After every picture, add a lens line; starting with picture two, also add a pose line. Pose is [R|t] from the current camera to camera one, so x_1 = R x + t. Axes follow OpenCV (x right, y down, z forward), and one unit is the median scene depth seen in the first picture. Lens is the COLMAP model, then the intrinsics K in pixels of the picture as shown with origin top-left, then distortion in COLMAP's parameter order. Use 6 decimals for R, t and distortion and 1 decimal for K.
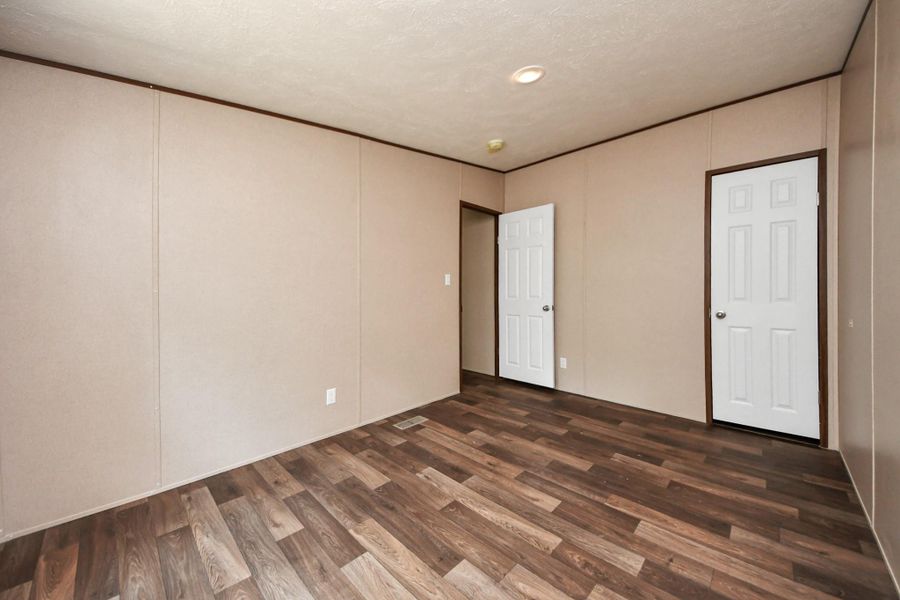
lens RADIAL K [[328.6, 0, 450.0], [0, 328.6, 300.0], [0, 0, 1]] dist [0.000350, -0.007917]
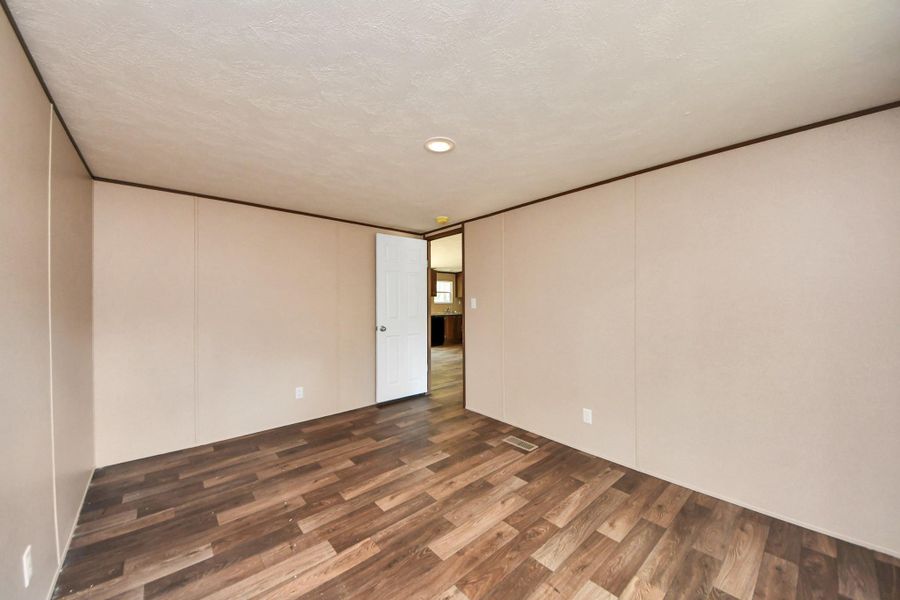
lens RADIAL K [[328.6, 0, 450.0], [0, 328.6, 300.0], [0, 0, 1]] dist [0.000350, -0.007917]
pose [[-0.071516, 0.001936, -0.997438, 1.156595], [-0.034845, 0.999383, 0.004438, -0.093934], [0.996831, 0.035073, -0.071404, 1.027888]]
